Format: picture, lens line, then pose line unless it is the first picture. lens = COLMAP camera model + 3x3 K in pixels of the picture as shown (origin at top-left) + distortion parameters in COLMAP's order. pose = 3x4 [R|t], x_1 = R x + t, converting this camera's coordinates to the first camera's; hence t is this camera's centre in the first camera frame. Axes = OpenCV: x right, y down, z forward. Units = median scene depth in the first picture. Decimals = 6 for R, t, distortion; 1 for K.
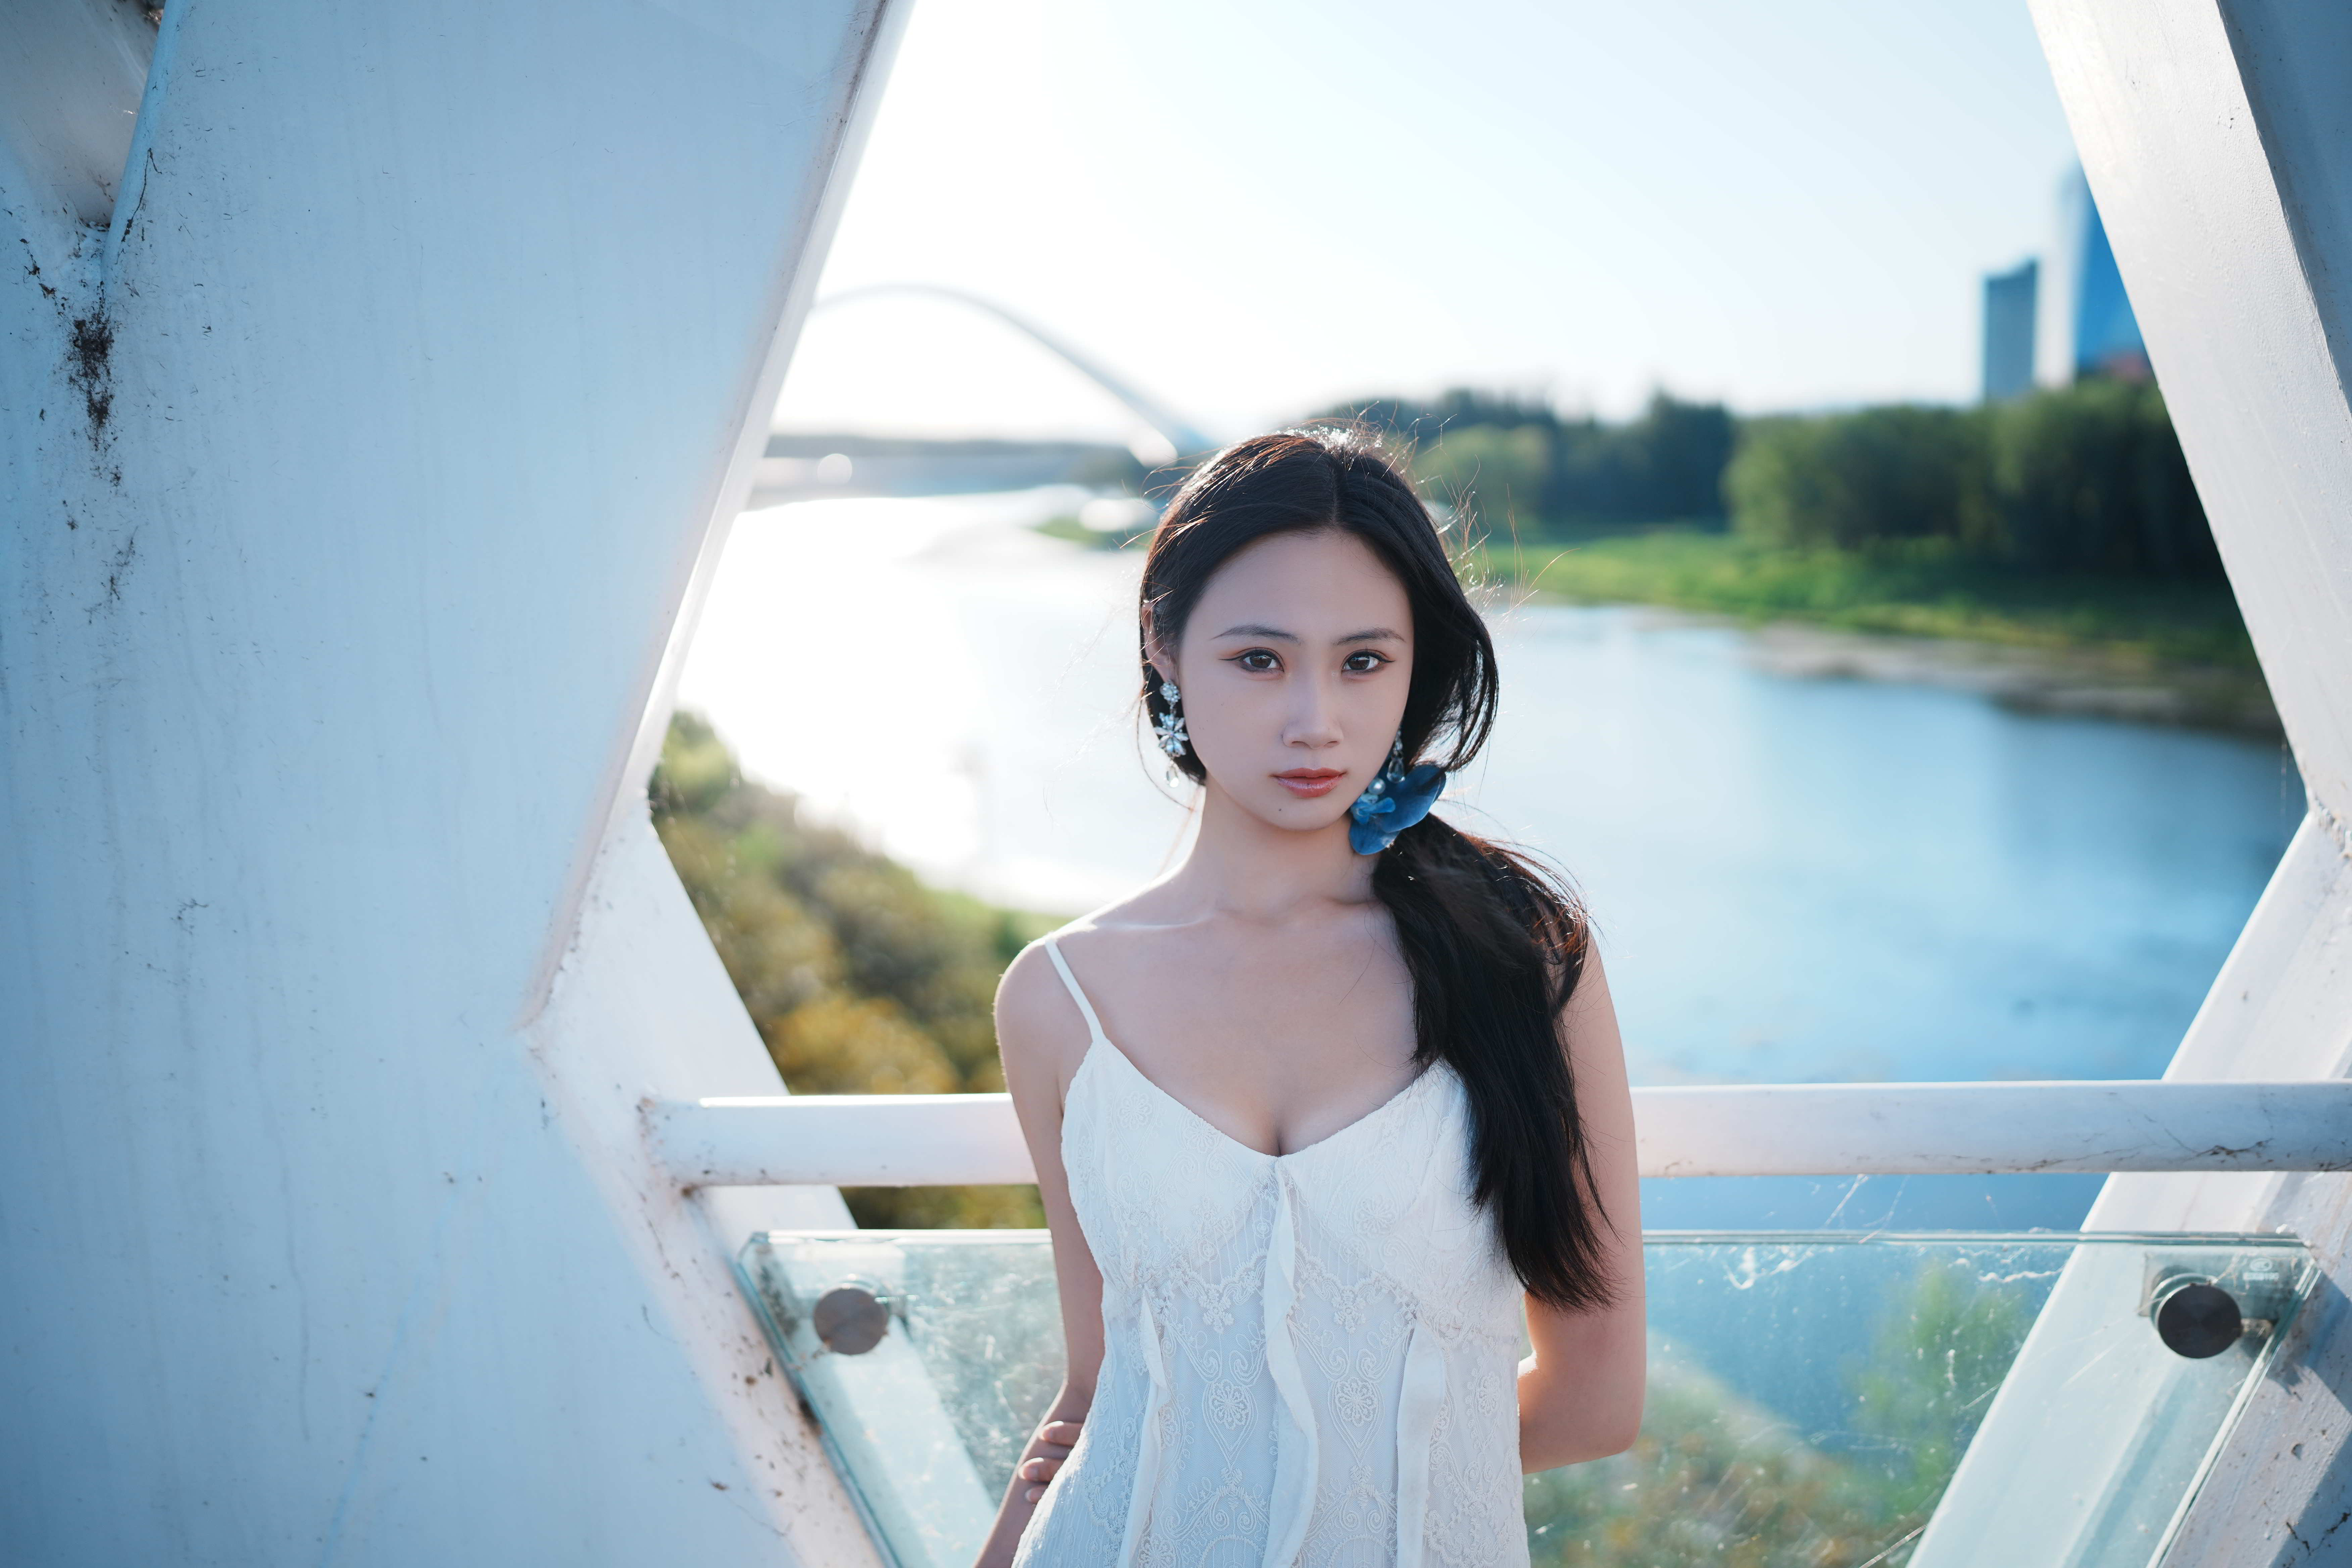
lens RADIAL K [[2261.5, 0, 1163.7], [0, 2261.5, 785.1], [0, 0, 1]] dist [-0.049619, 0.179743]
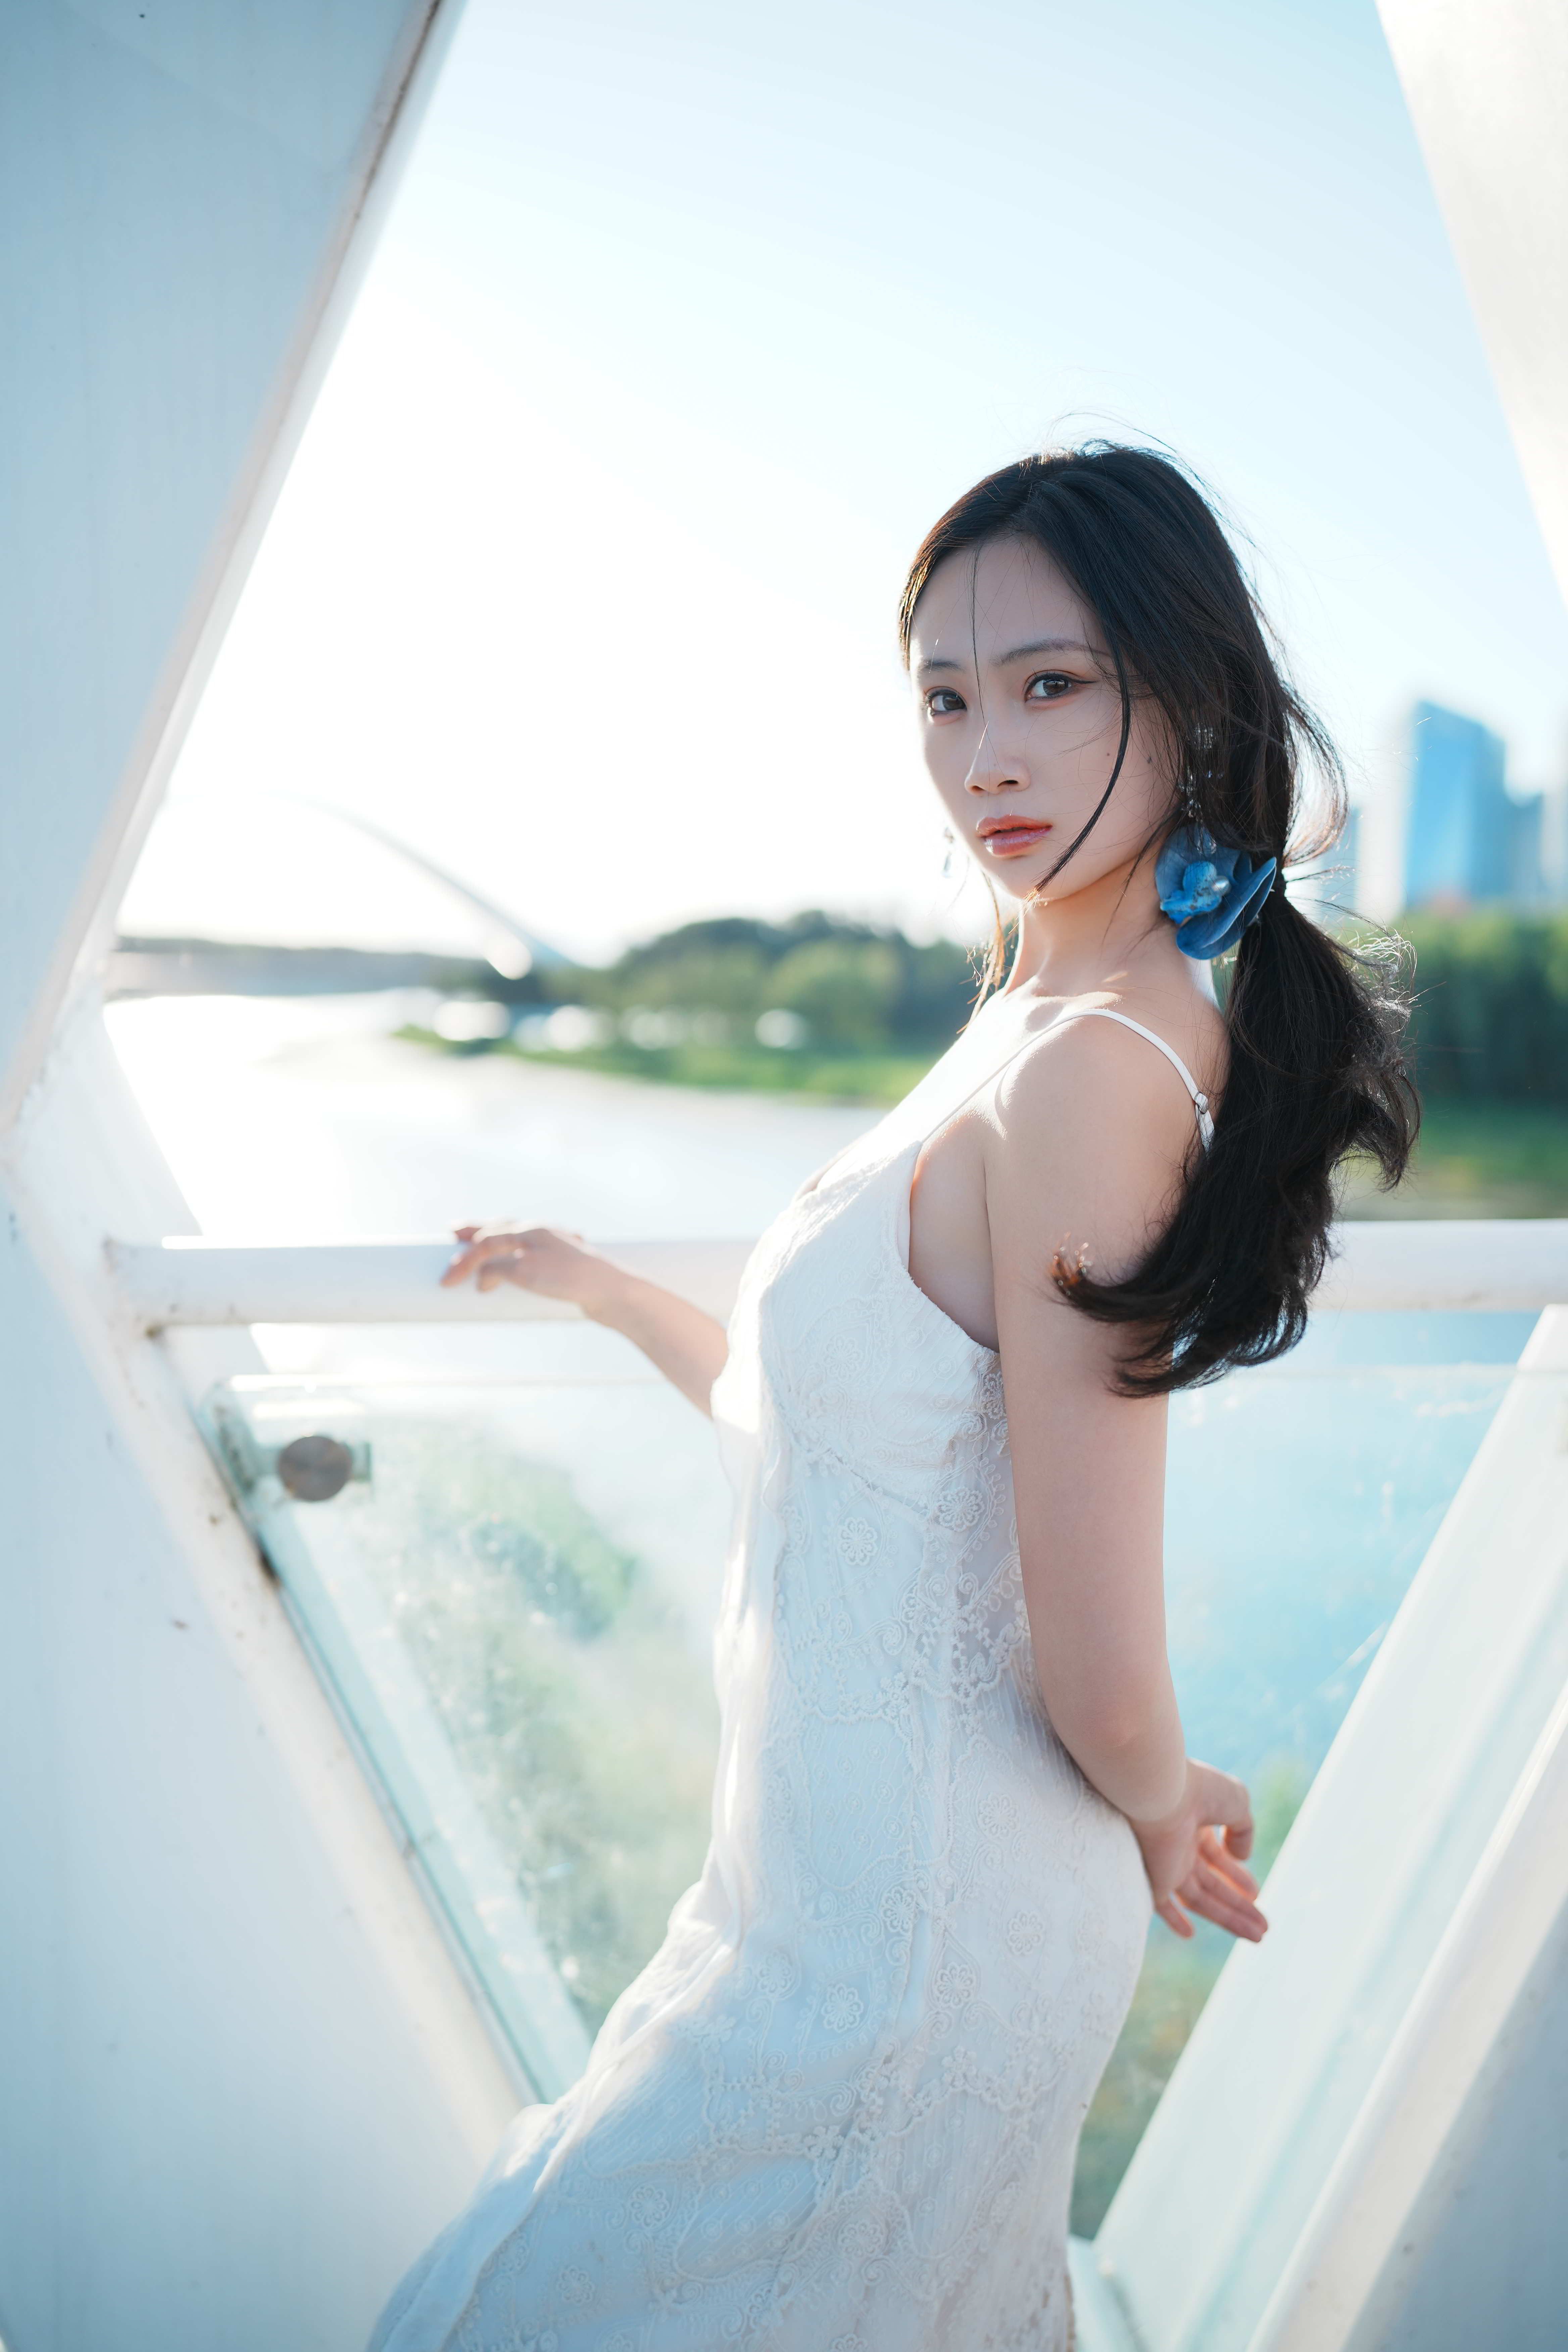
lens RADIAL K [[2261.5, 0, 750.9], [0, 2261.5, 1177.1], [0, 0, 1]] dist [-0.049619, 0.179743]
pose [[0.994317, 0.014643, 0.105450, -0.055972], [-0.008562, 0.998287, -0.057883, 0.169812], [-0.106117, 0.056651, 0.992739, -0.011869]]
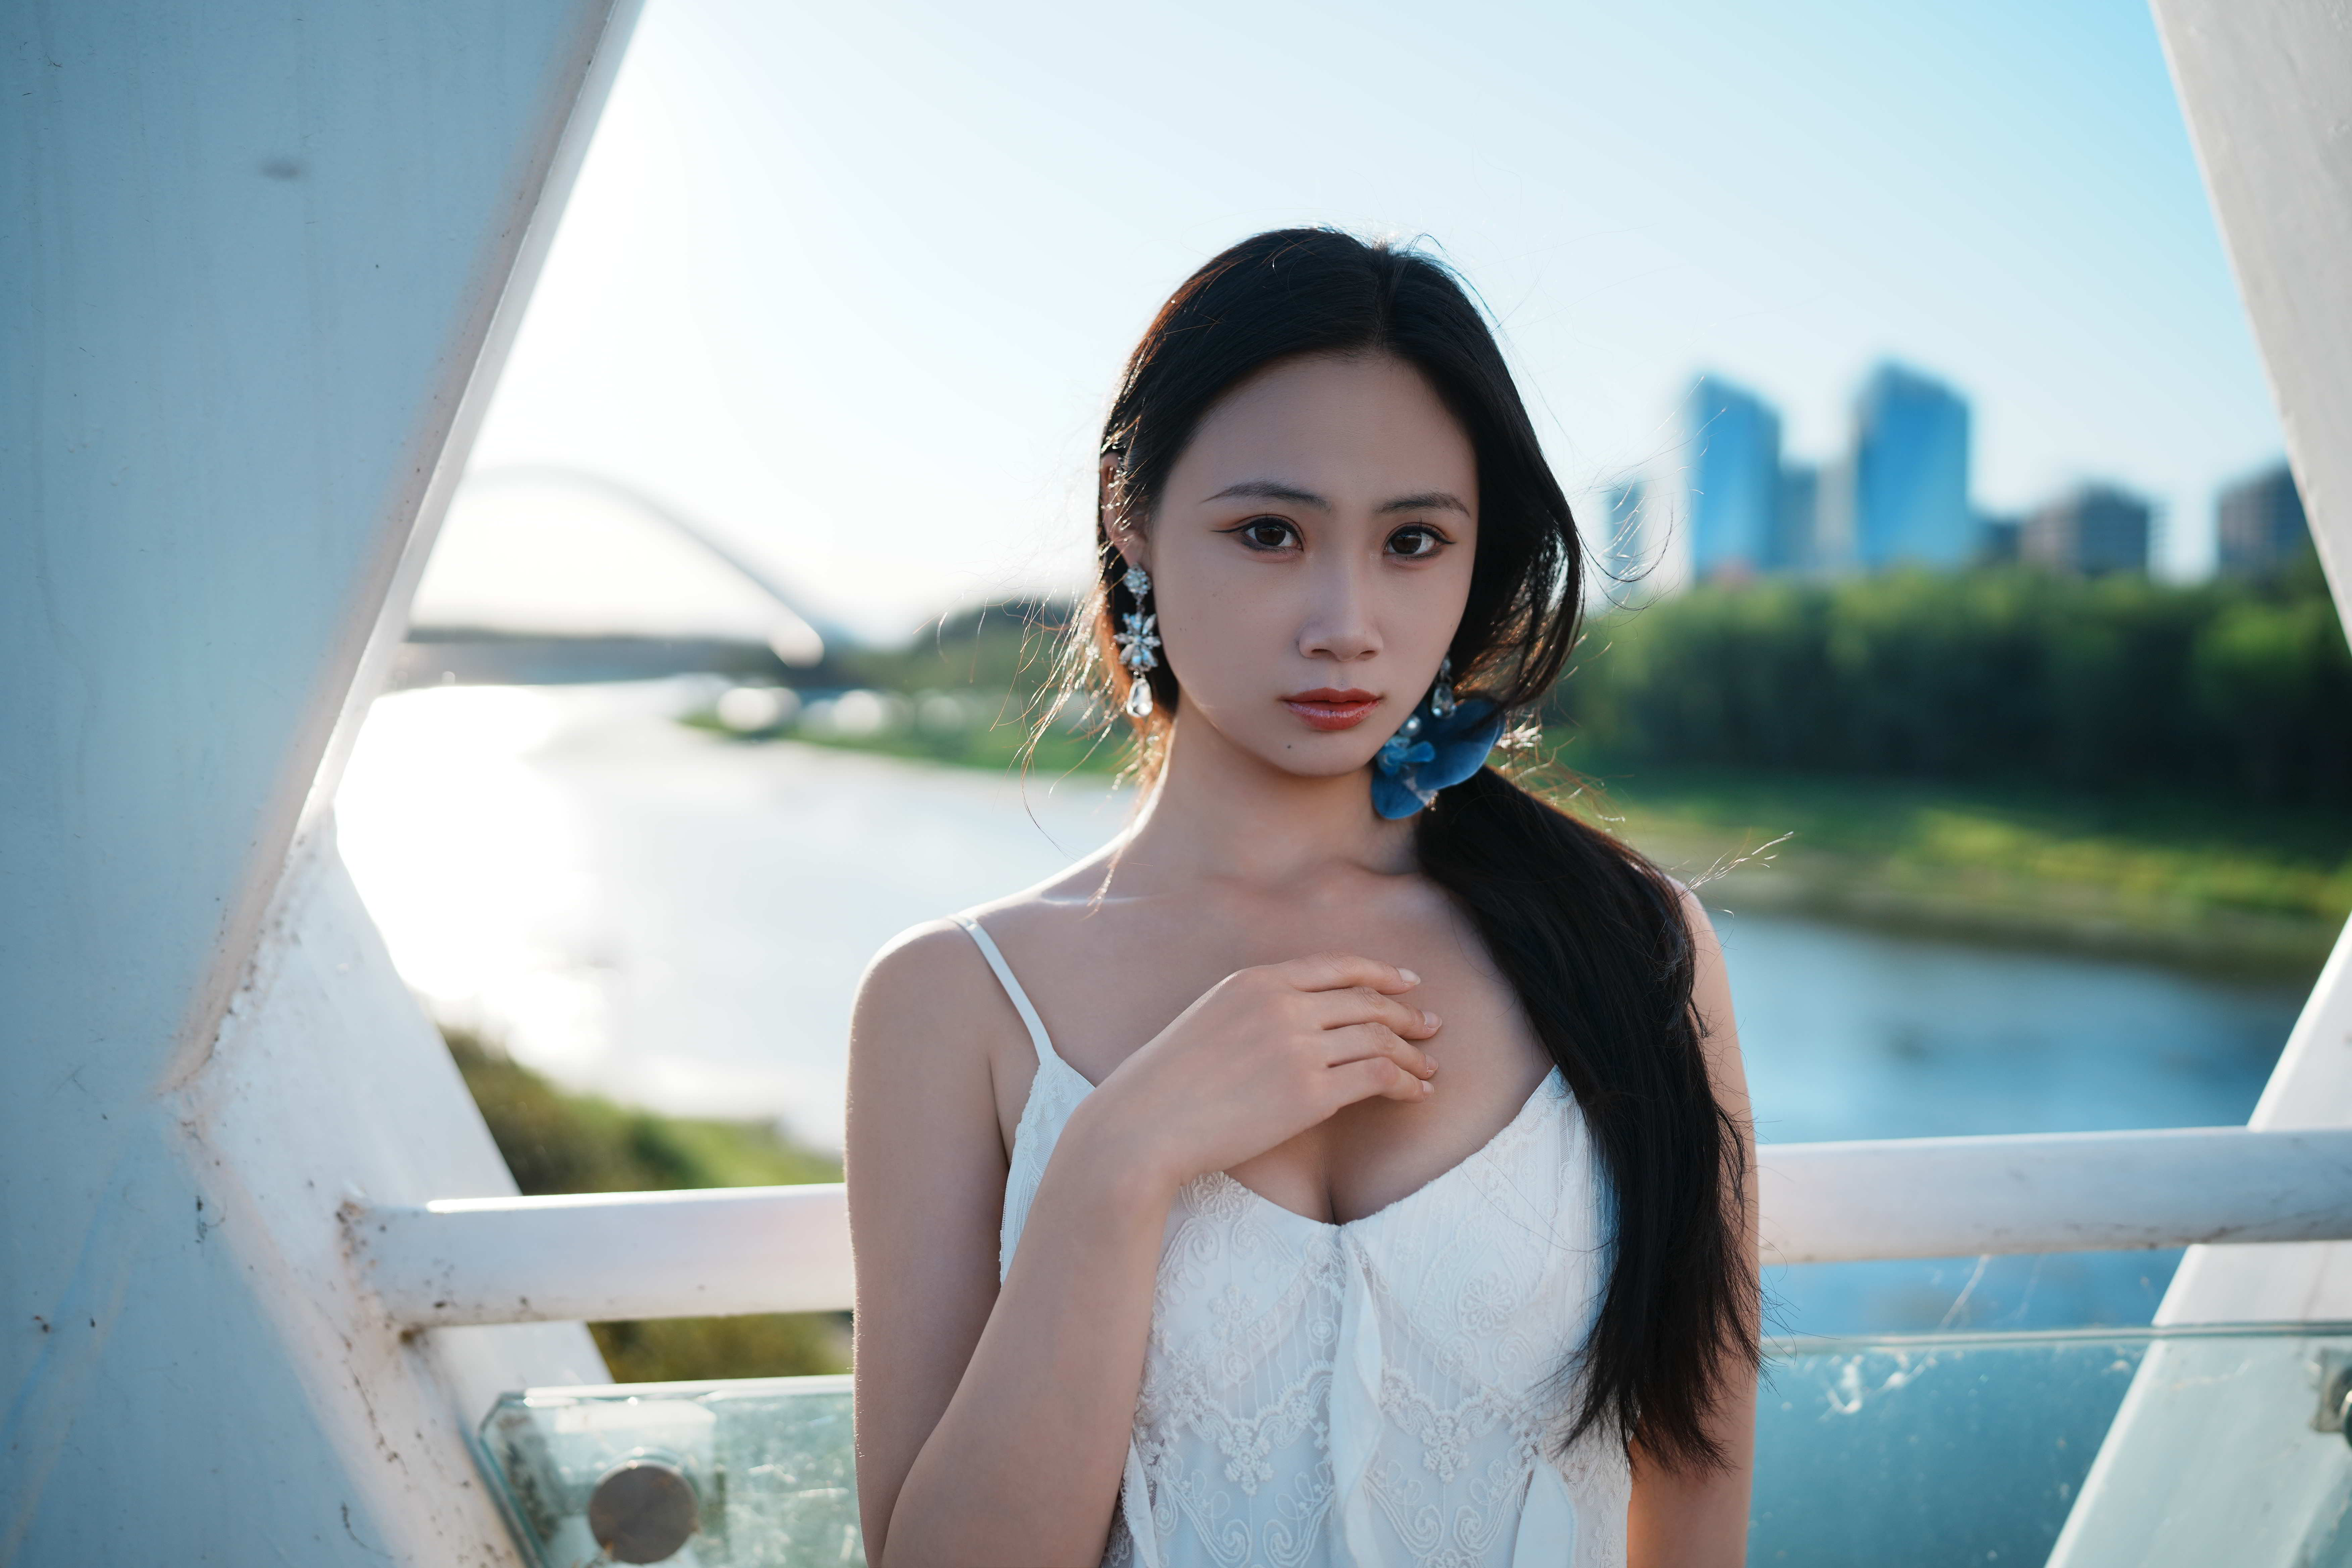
lens RADIAL K [[2261.5, 0, 1163.7], [0, 2261.5, 785.1], [0, 0, 1]] dist [-0.049619, 0.179743]
pose [[0.987335, 0.002836, 0.158623, -0.092282], [0.011141, 0.996133, -0.087153, 0.074367], [-0.158257, 0.087817, 0.983485, 0.262189]]
